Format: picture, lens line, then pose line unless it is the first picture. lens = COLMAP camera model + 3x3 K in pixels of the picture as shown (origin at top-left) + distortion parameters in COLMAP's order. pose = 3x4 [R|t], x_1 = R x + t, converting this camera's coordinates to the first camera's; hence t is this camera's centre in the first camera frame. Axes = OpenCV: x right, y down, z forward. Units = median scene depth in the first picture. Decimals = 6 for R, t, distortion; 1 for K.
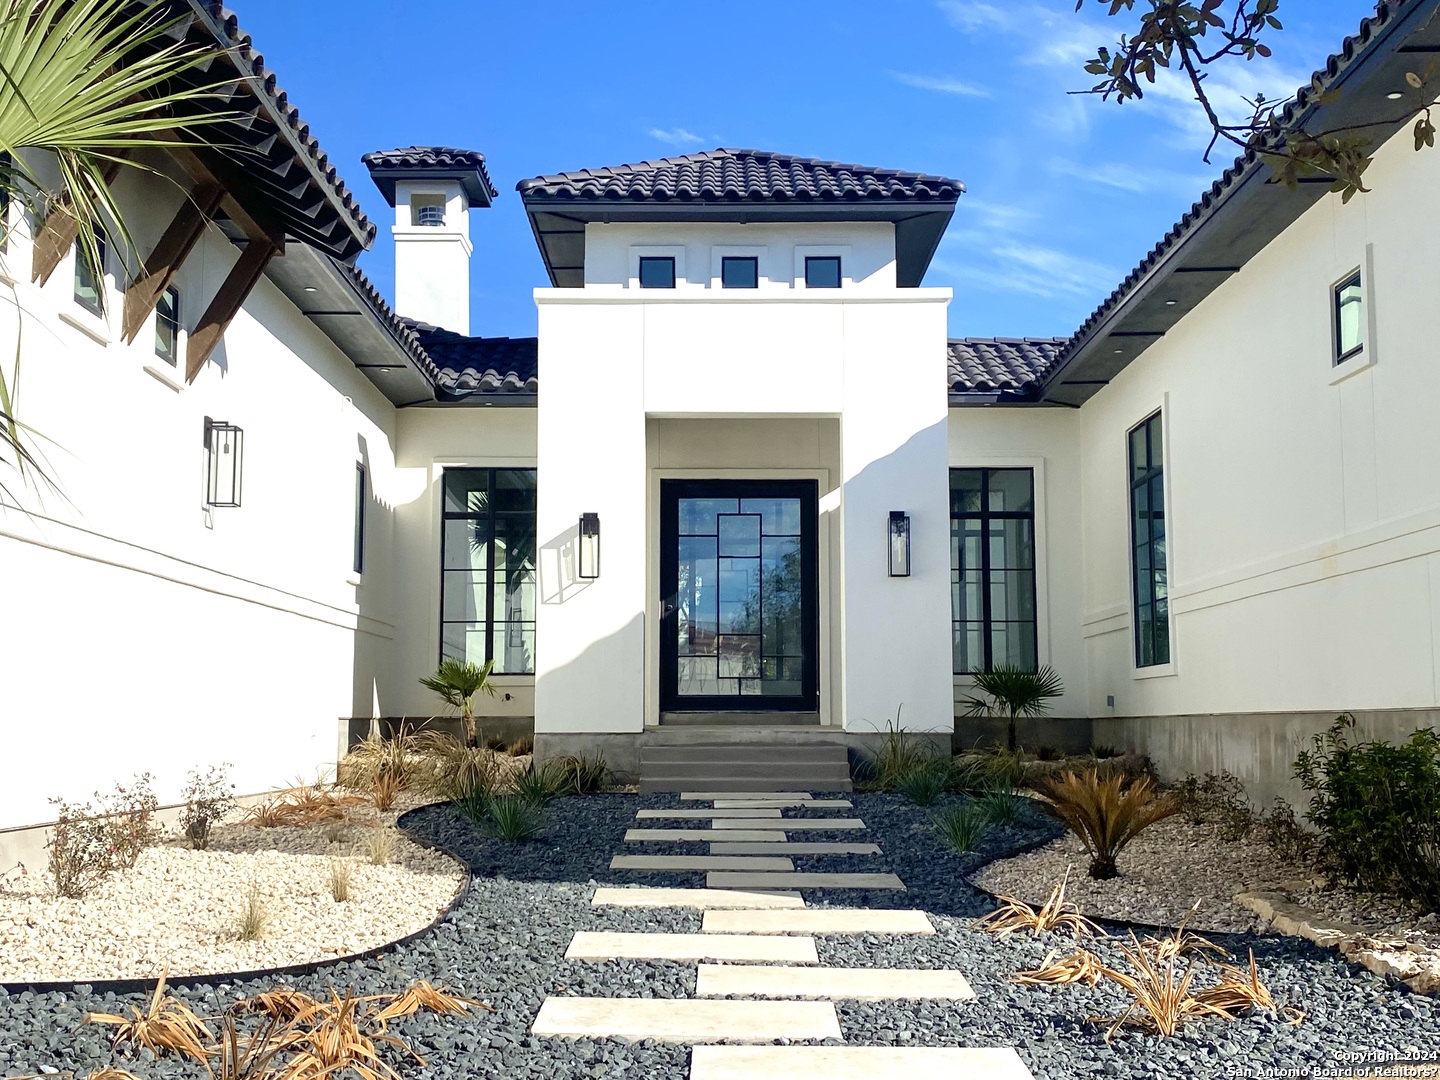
lens RADIAL K [[1766.0, 0, 723.1], [0, 1766.0, 544.9], [0, 0, 1]] dist [0.107479, 0.000000]
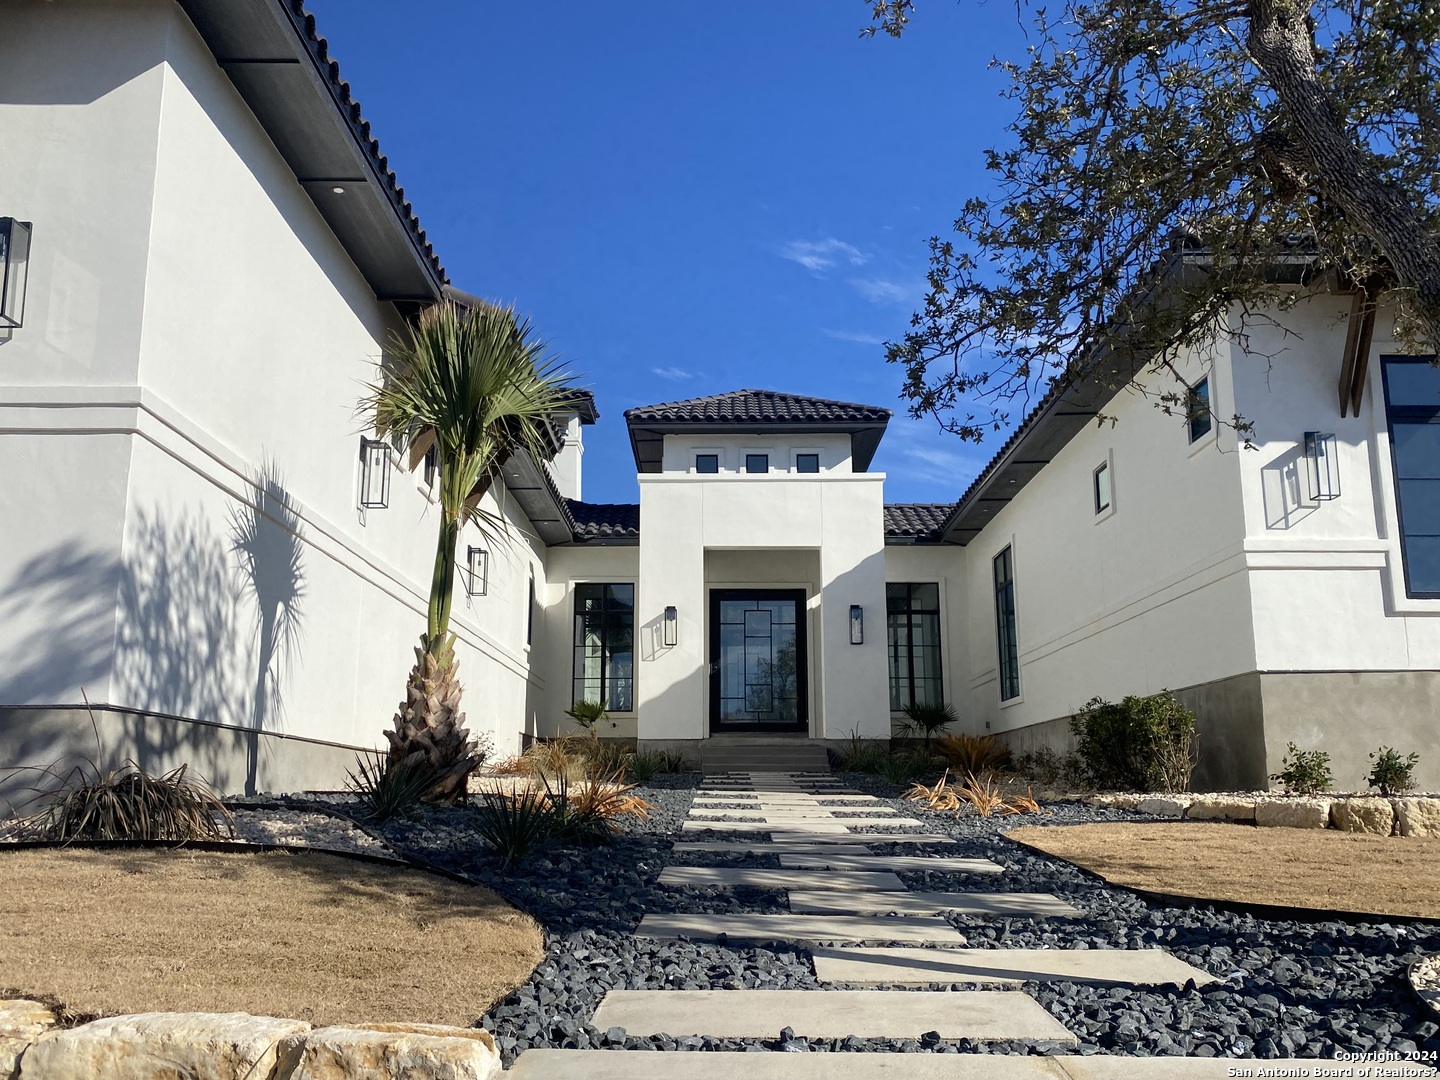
lens RADIAL K [[1311.2, 0, 723.5], [0, 1311.2, 539.7], [0, 0, 1]] dist [0.075688, 0.000000]
pose [[0.999995, -0.003217, 0.000035, -0.022768], [0.003206, 0.995424, -0.095500, 0.033614], [0.000272, 0.095500, 0.995429, -0.213734]]
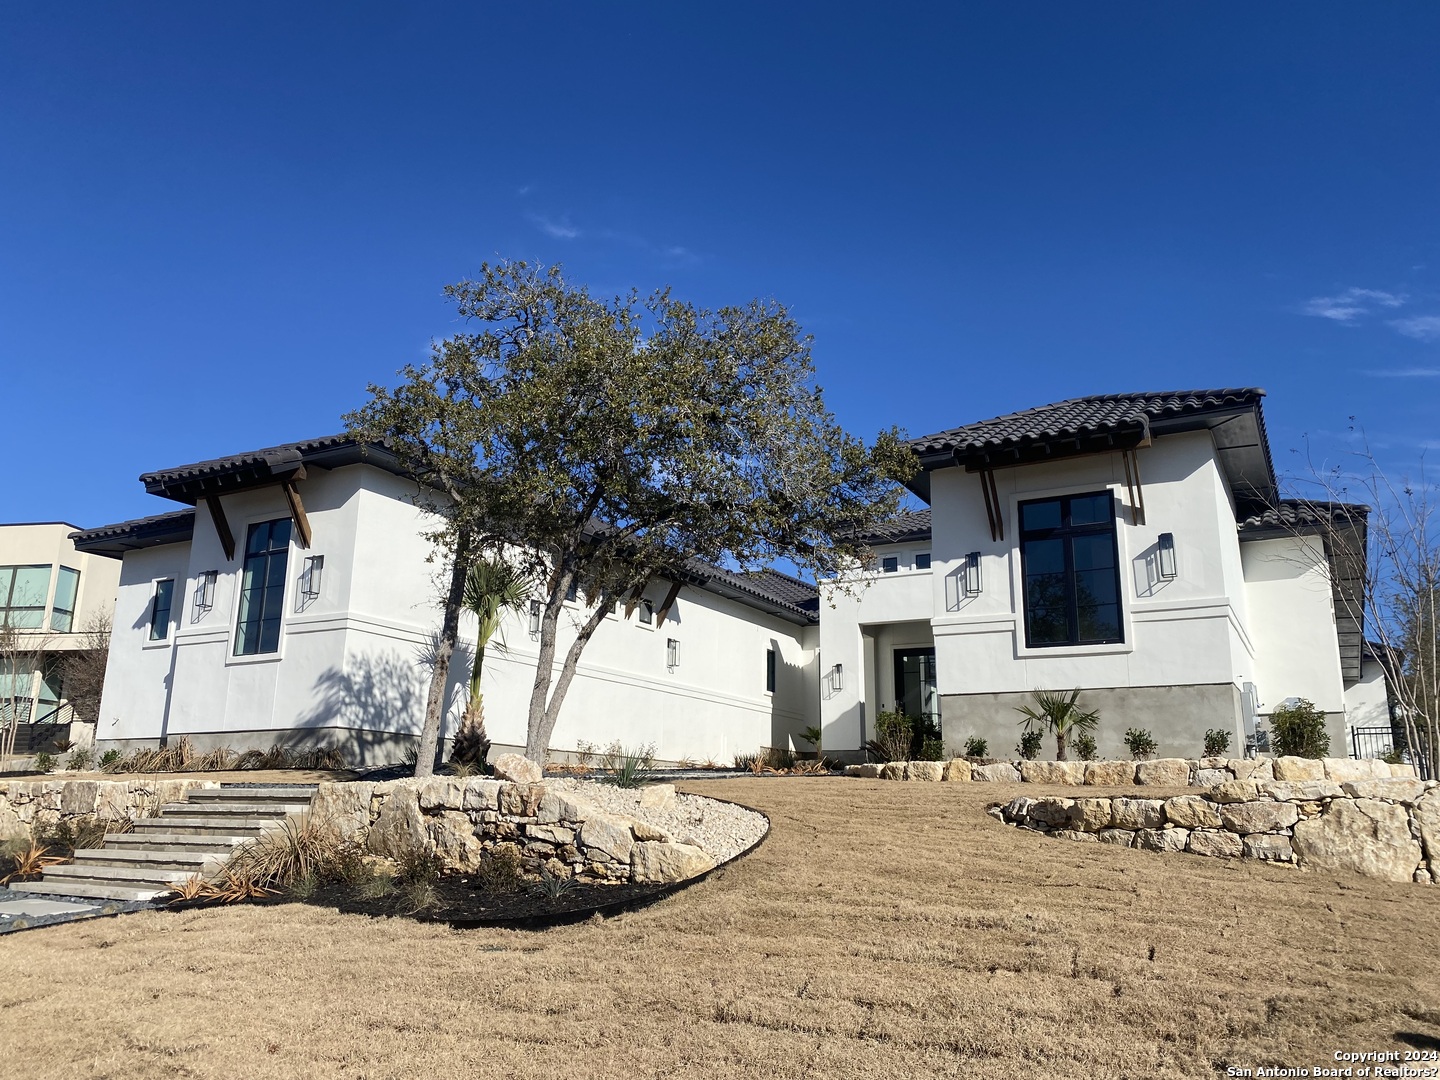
lens RADIAL K [[1098.9, 0, 721.0], [0, 1098.9, 539.7], [0, 0, 1]] dist [0.028094, -0.027674]
pose [[0.866163, -0.108805, -0.487773, 0.531498], [0.034635, 0.986735, -0.158603, 0.047550], [0.498560, 0.120481, 0.858442, -0.463892]]
